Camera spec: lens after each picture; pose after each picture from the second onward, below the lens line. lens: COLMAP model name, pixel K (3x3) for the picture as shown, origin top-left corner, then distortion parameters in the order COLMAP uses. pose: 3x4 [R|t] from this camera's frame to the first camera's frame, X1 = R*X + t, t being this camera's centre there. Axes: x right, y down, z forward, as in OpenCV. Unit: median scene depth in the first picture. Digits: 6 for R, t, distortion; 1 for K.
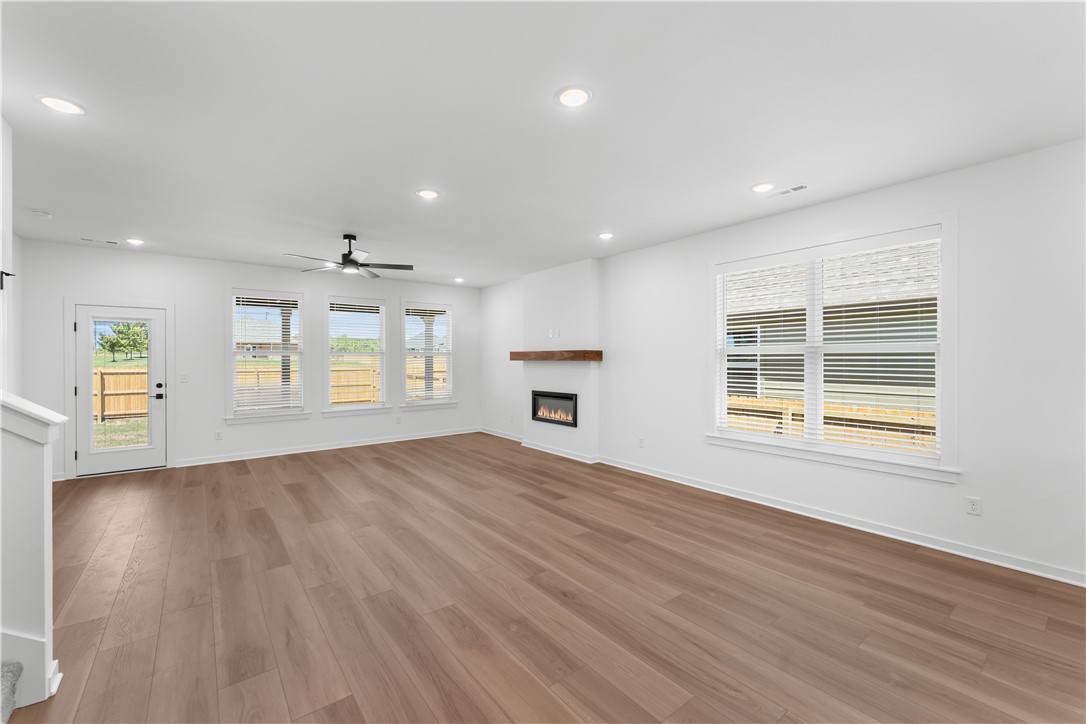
lens RADIAL K [[441.3, 0, 537.0], [0, 441.3, 364.4], [0, 0, 1]] dist [0.000494, -0.000033]
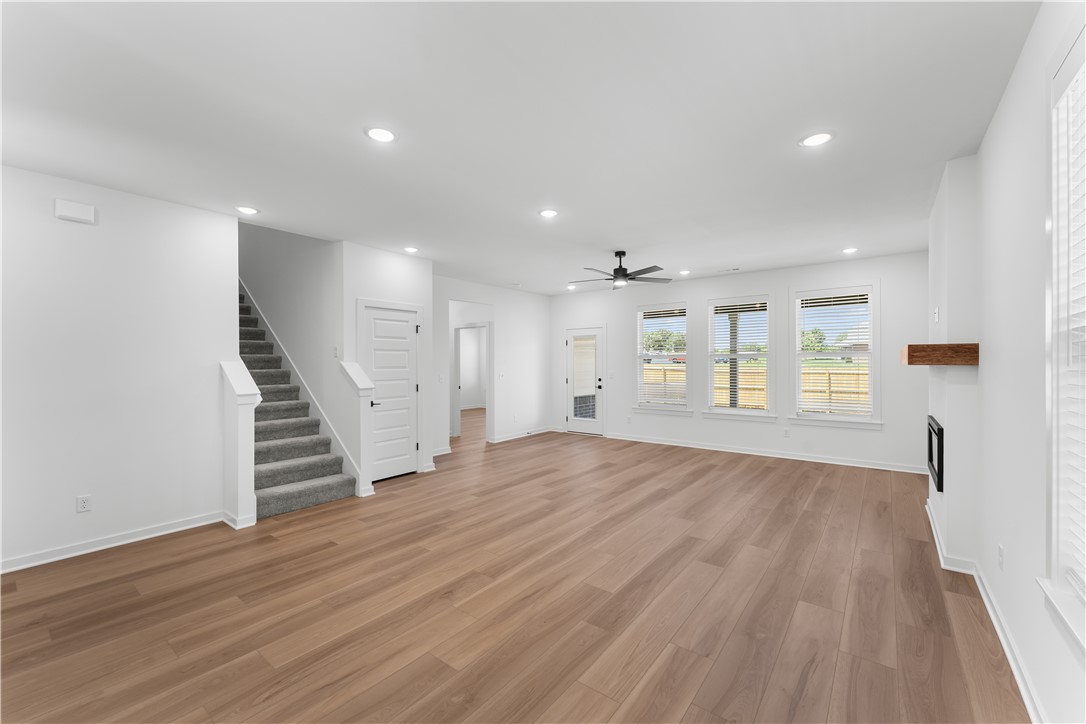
lens RADIAL K [[441.3, 0, 542.6], [0, 441.3, 365.3], [0, 0, 1]] dist [0.000494, -0.000033]
pose [[0.249070, 0.008497, -0.968448, 0.696703], [-0.008197, 0.999944, 0.006665, -0.010007], [0.968451, 0.006278, 0.249125, 0.600773]]
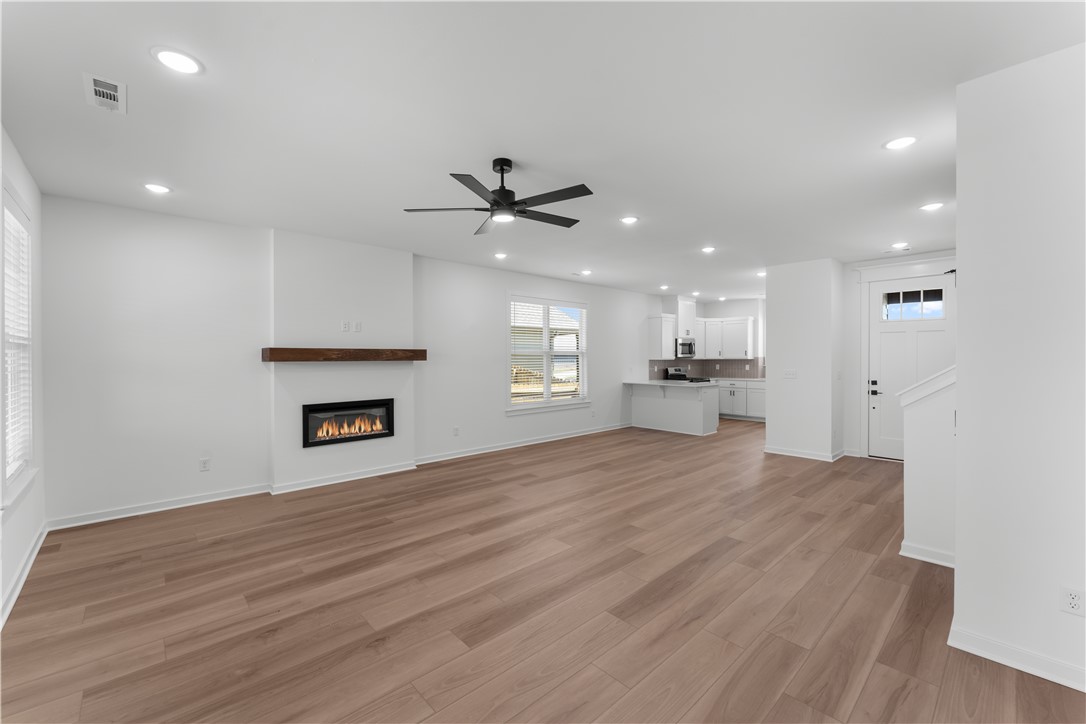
lens RADIAL K [[441.3, 0, 542.9], [0, 441.3, 357.8], [0, 0, 1]] dist [0.000494, -0.000033]
pose [[-0.093171, 0.000769, 0.995650, -1.198655], [0.014491, 0.999895, 0.000584, -0.013967], [-0.995545, 0.014482, -0.093172, 1.140106]]
